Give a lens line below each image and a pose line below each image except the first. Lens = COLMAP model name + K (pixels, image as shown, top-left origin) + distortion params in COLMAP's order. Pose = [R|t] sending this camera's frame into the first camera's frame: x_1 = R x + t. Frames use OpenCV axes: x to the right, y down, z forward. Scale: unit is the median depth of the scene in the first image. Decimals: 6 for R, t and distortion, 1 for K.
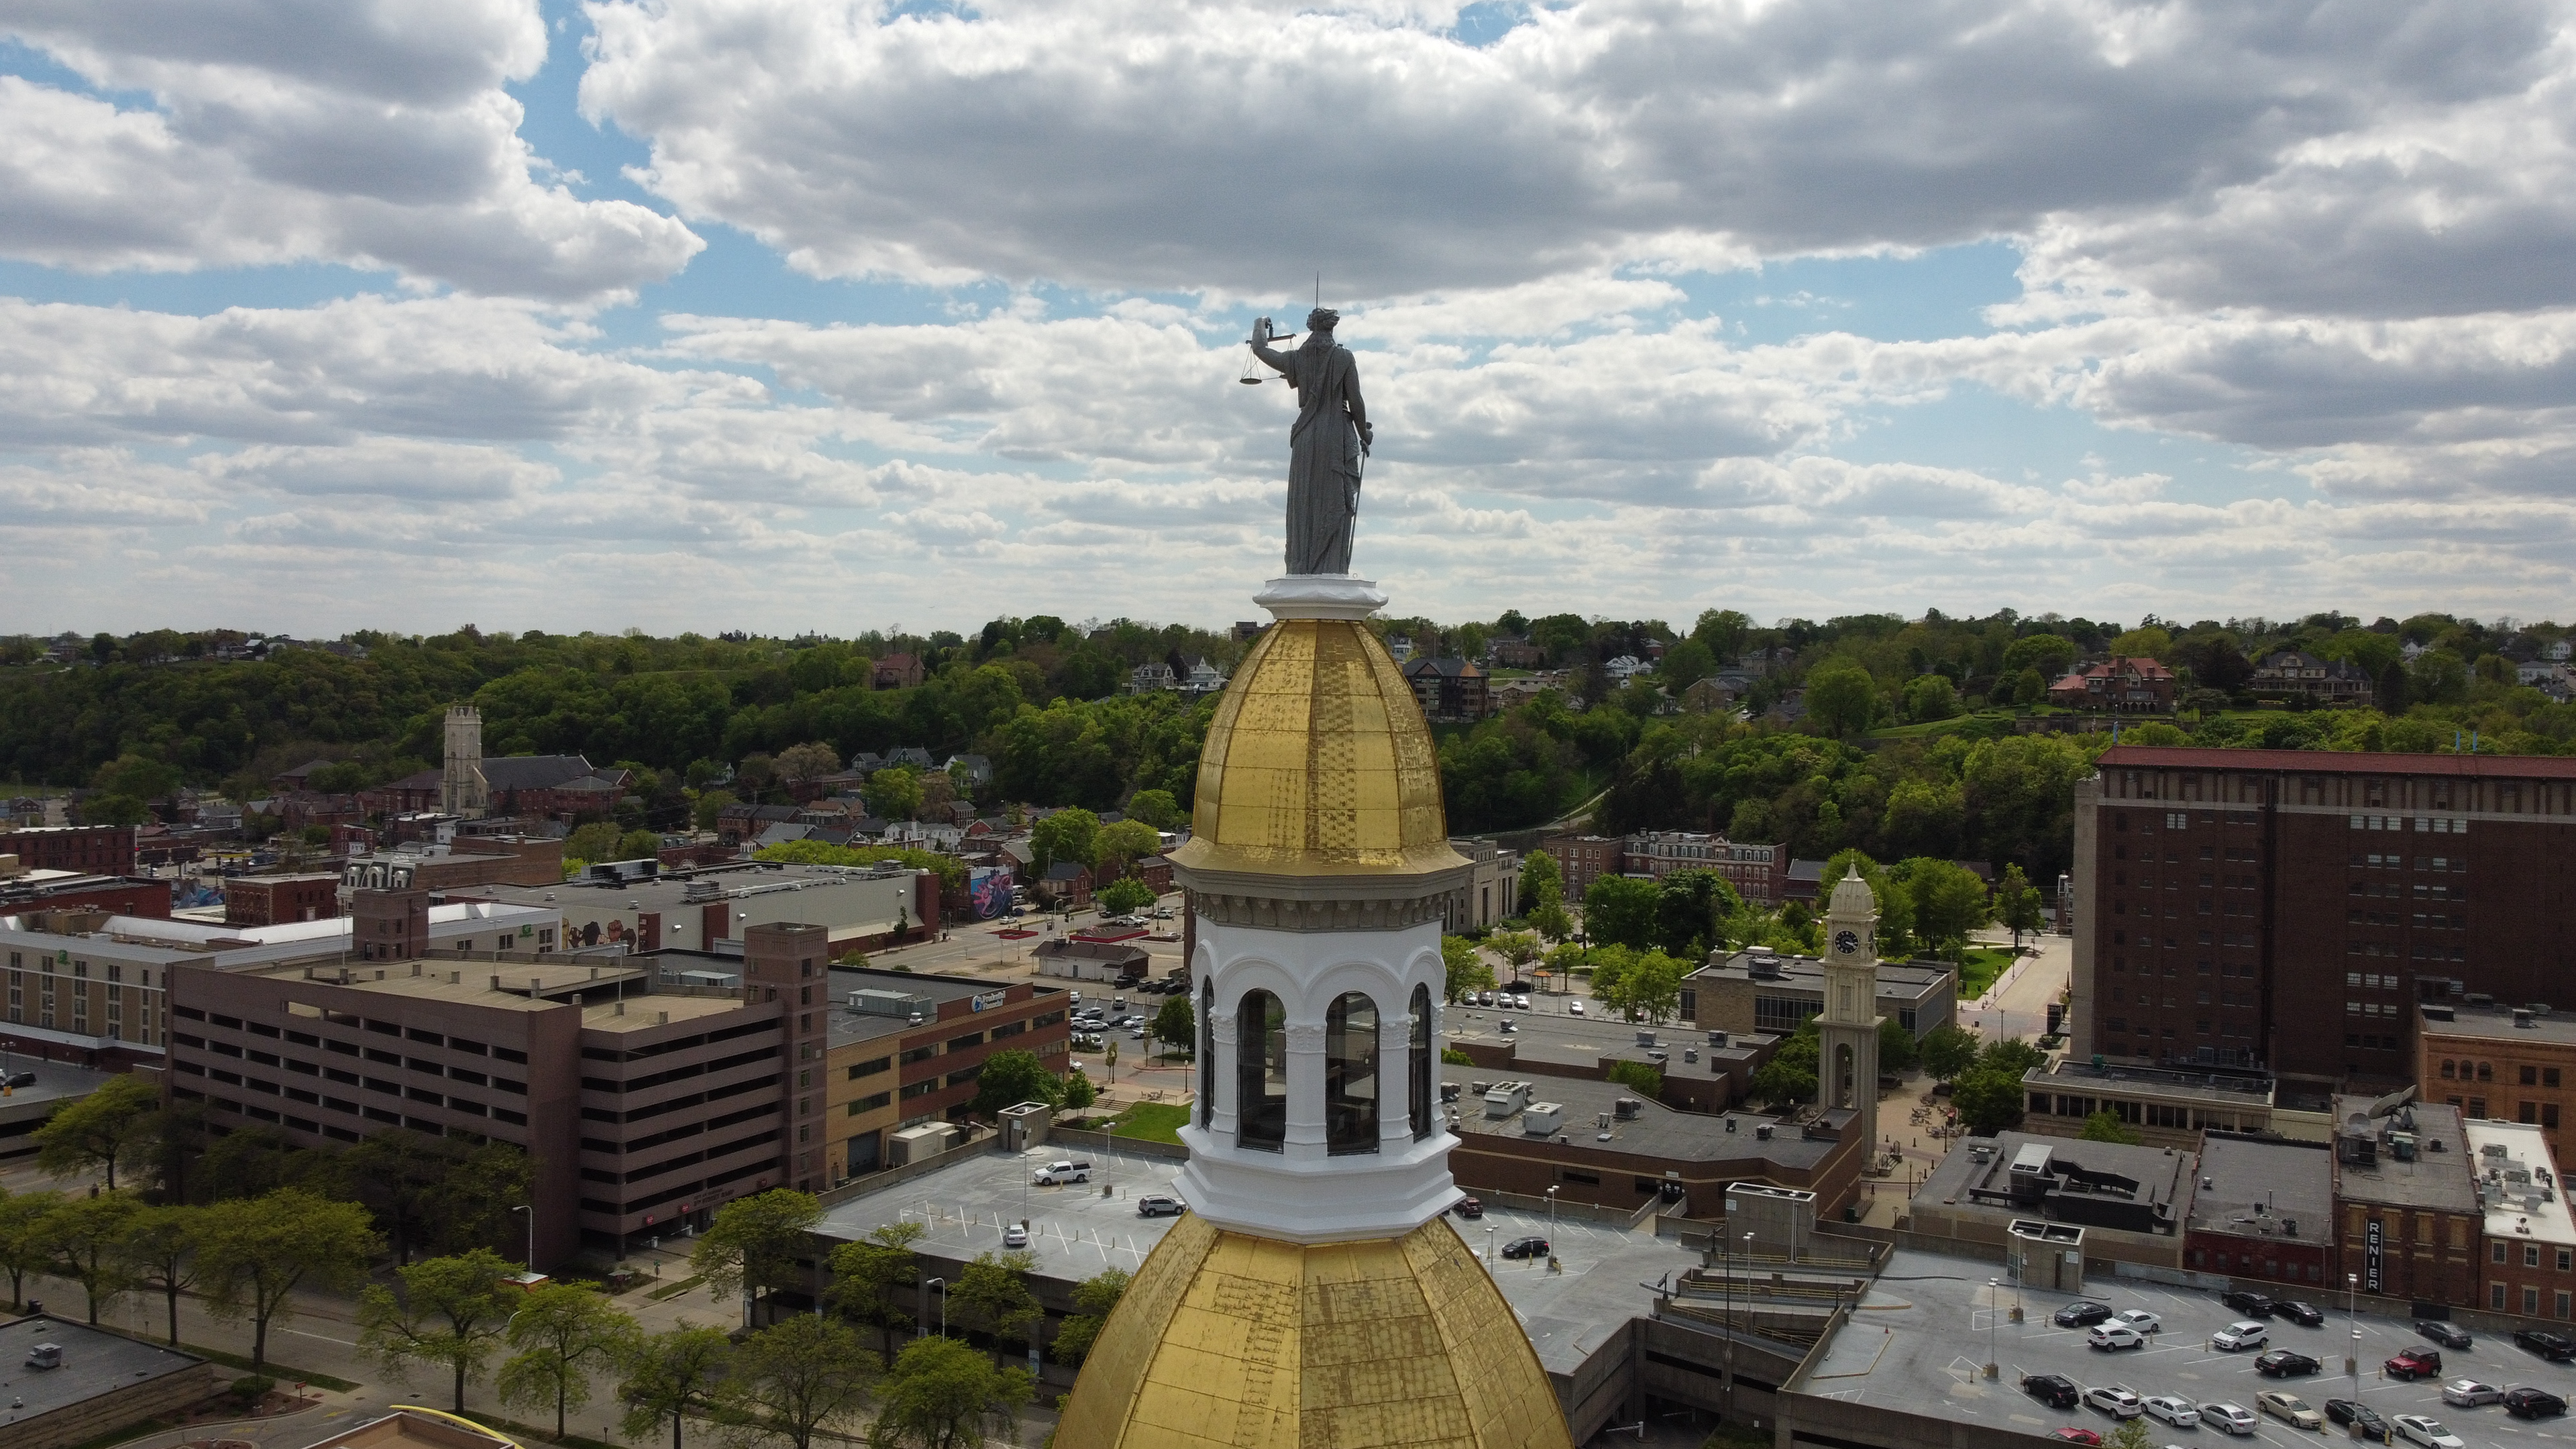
lens RADIAL K [[1959.8, 0, 1260.2], [0, 1959.8, 701.4], [0, 0, 1]] dist [-0.011015, -0.004941]
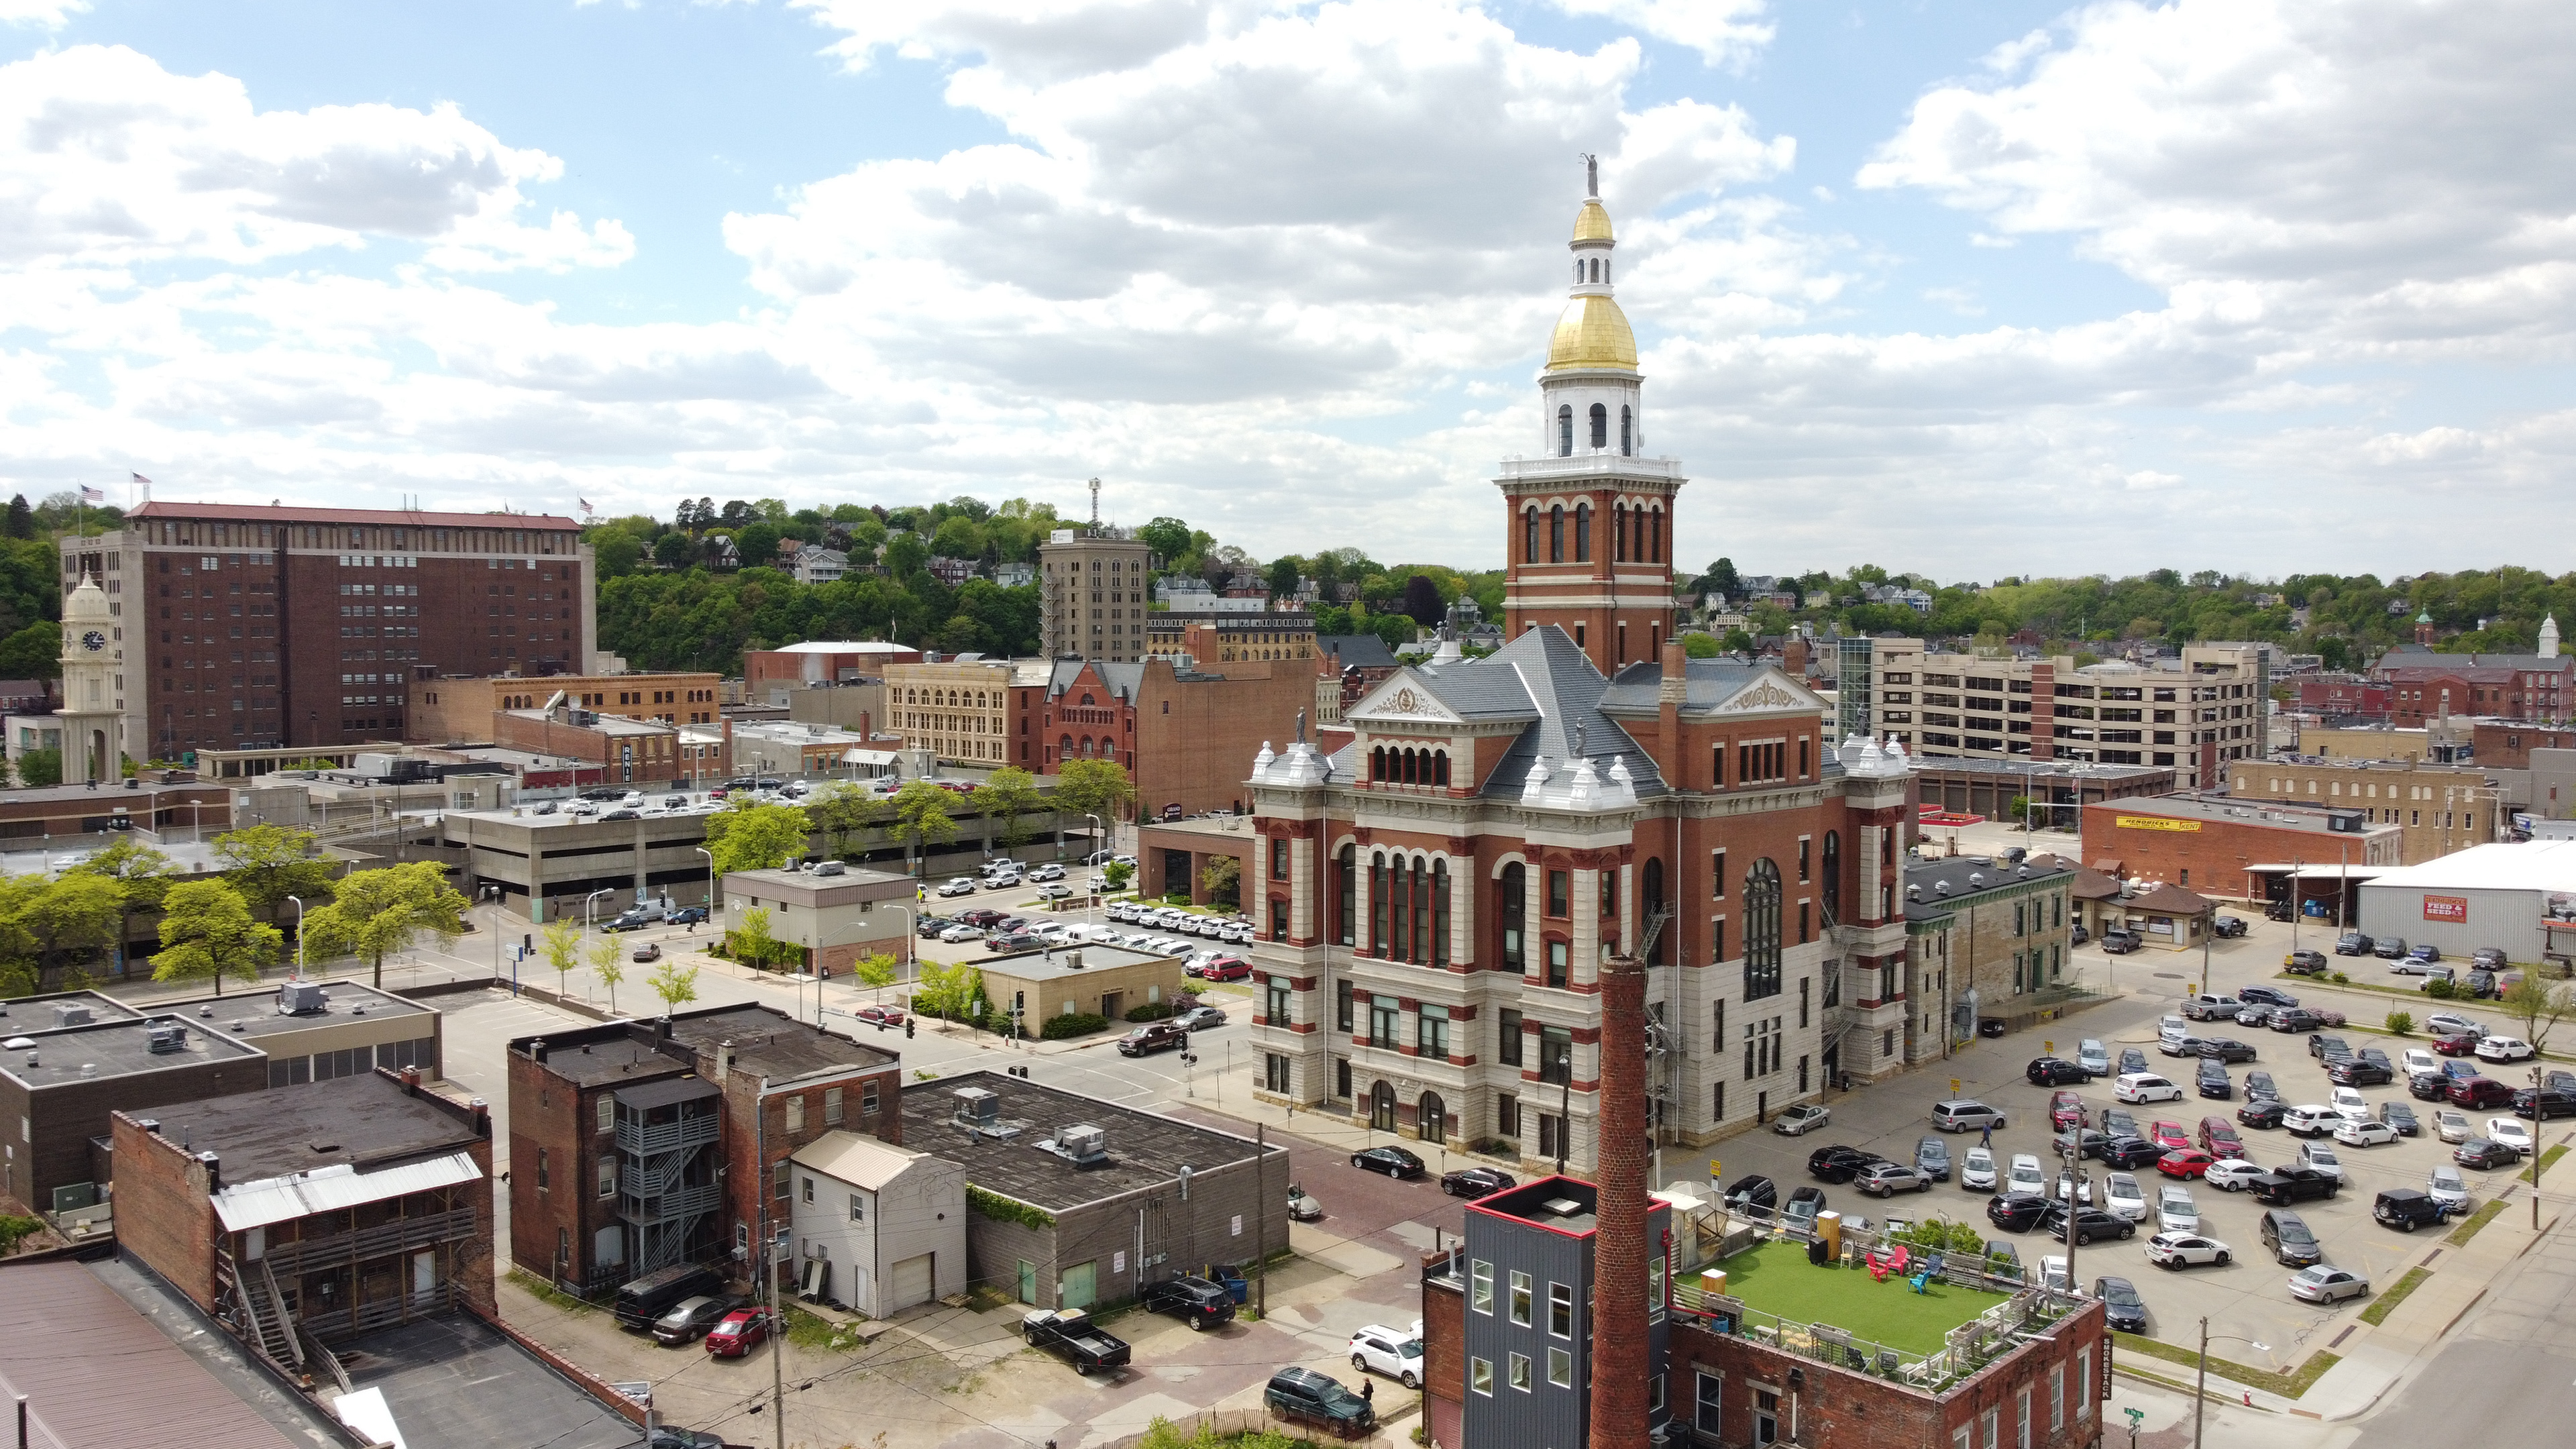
lens RADIAL K [[1956.7, 0, 1260.7], [0, 1956.7, 697.6], [0, 0, 1]] dist [0.009199, -0.005065]
pose [[0.282795, -0.050764, 0.957836, -0.544212], [0.020828, 0.998688, 0.046780, 0.104987], [-0.958954, 0.006720, 0.283482, 0.021489]]
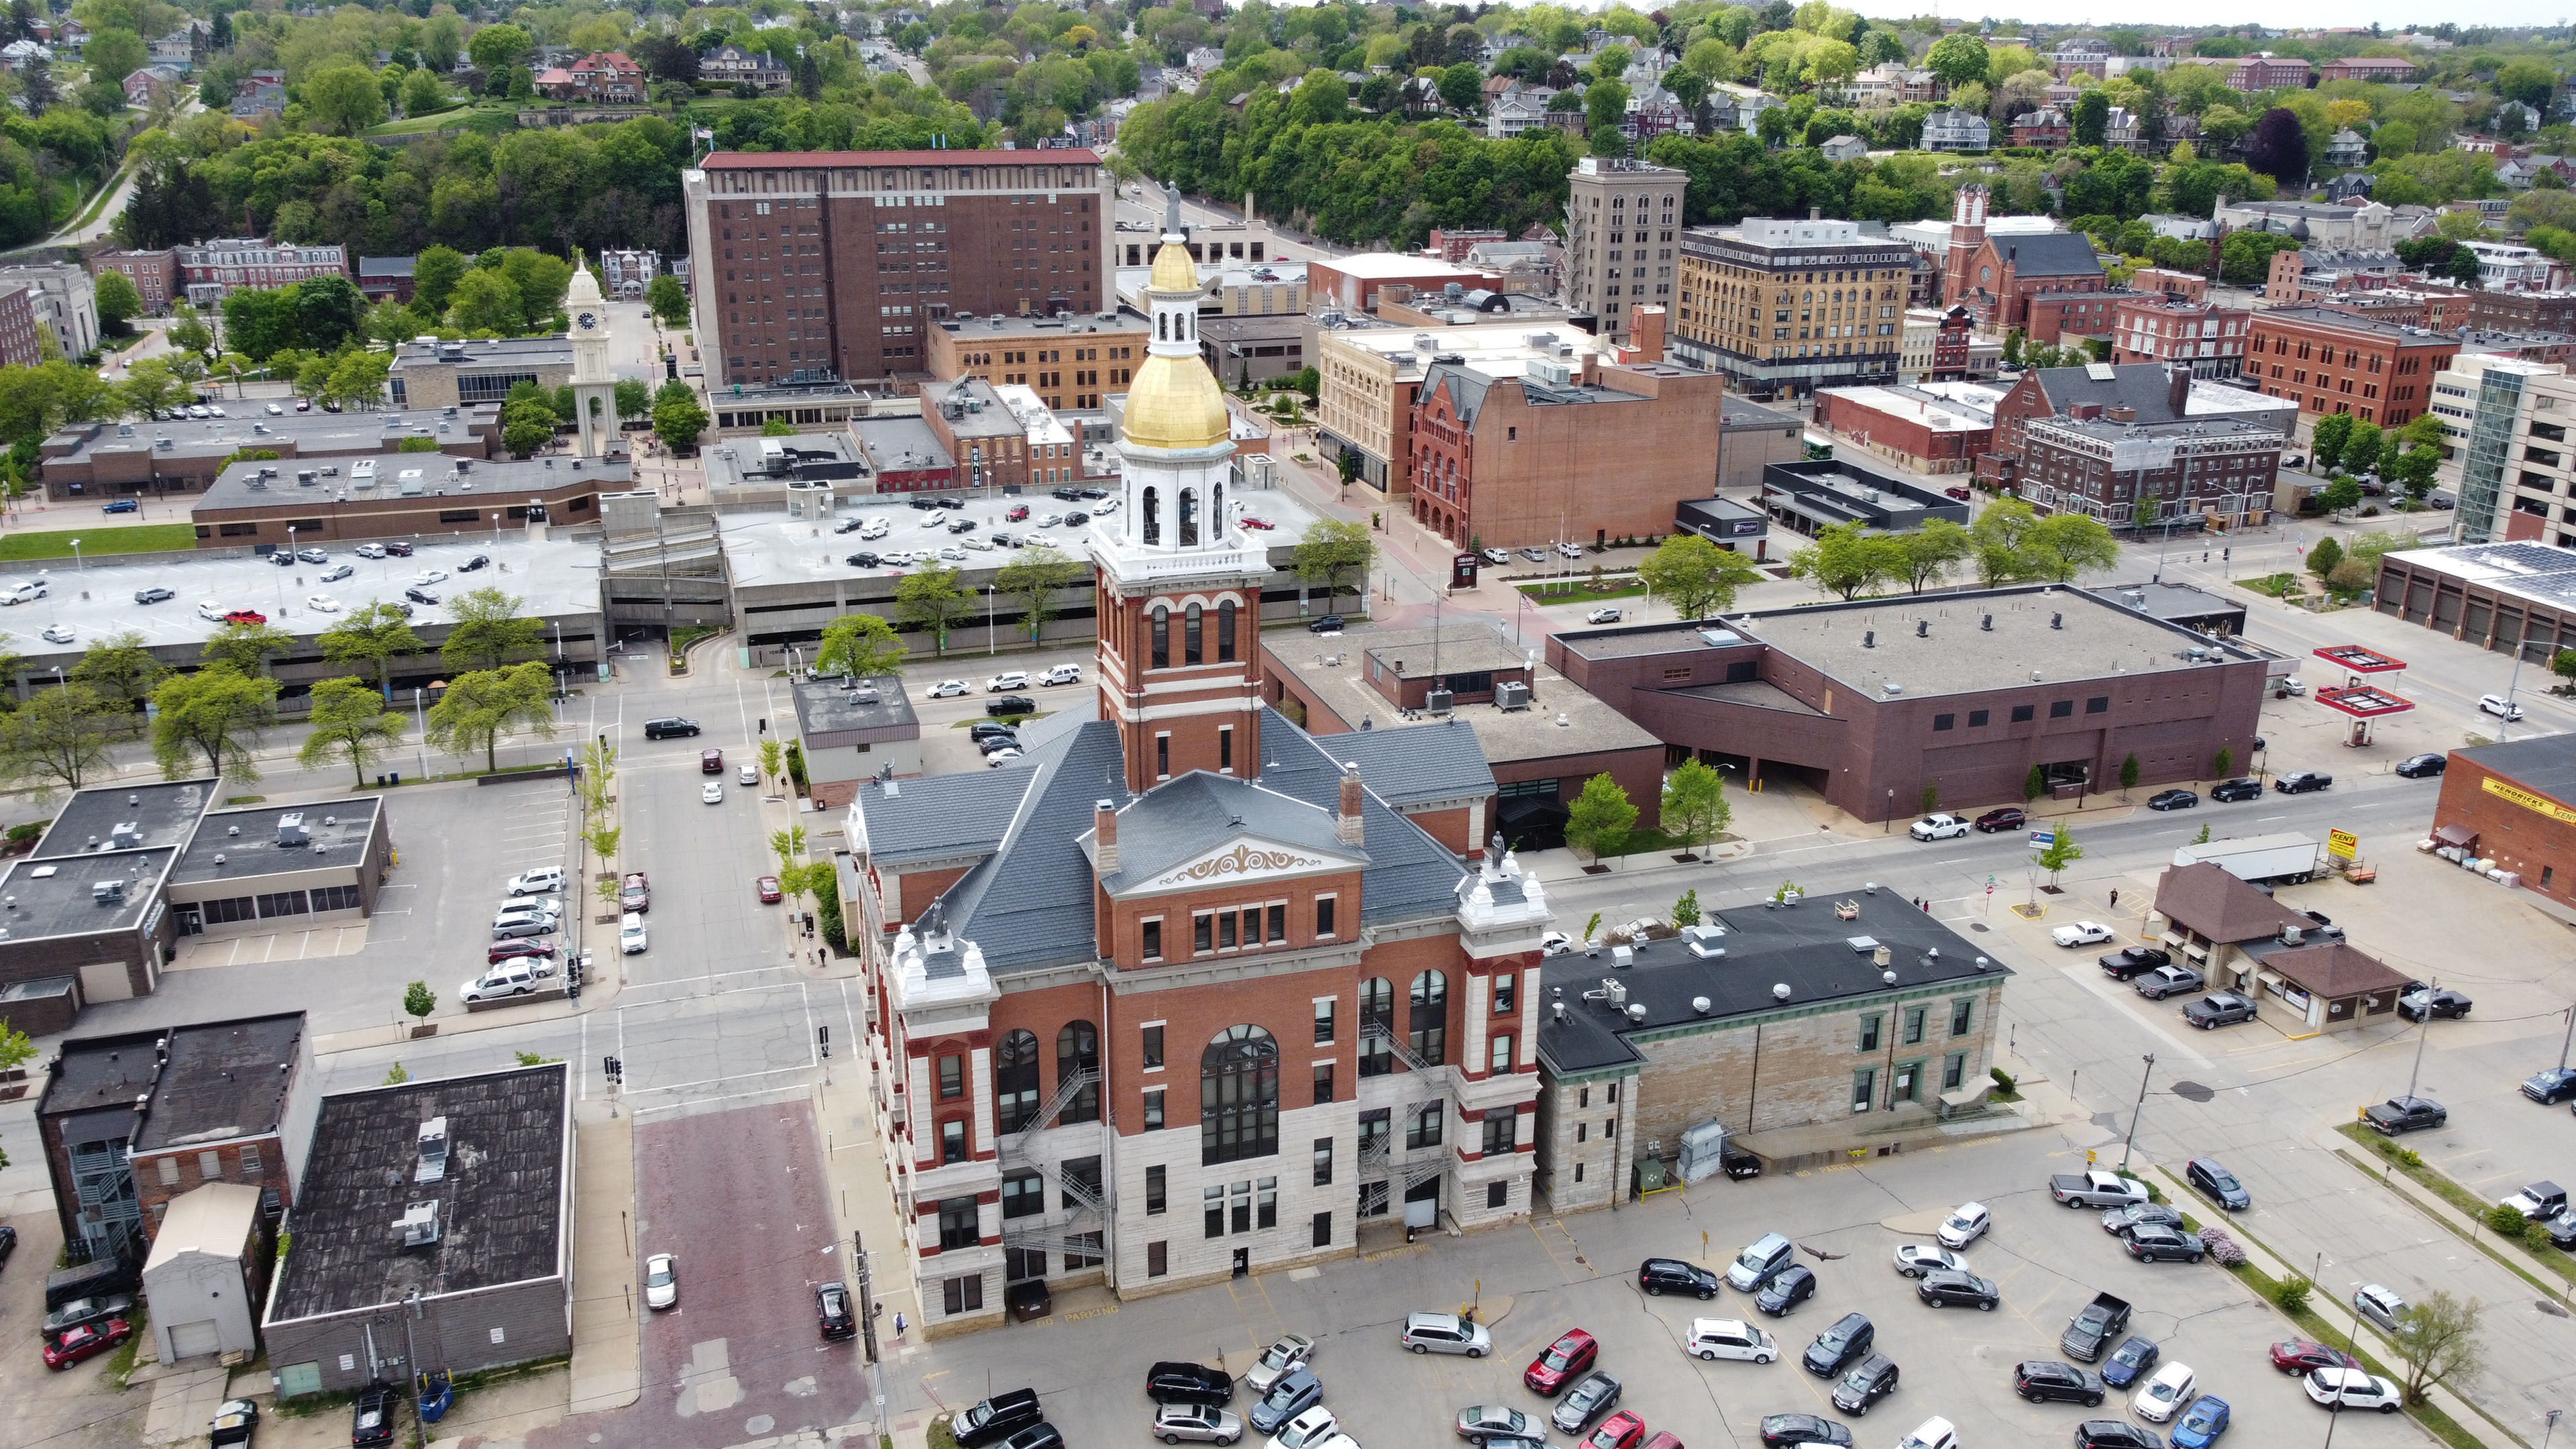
lens RADIAL K [[1956.7, 0, 1260.7], [0, 1956.7, 697.6], [0, 0, 1]] dist [0.009199, -0.005065]
pose [[0.696807, -0.238758, 0.676354, -0.315424], [0.016024, 0.947917, 0.318113, -0.047441], [-0.717080, -0.210825, 0.664341, -0.253213]]
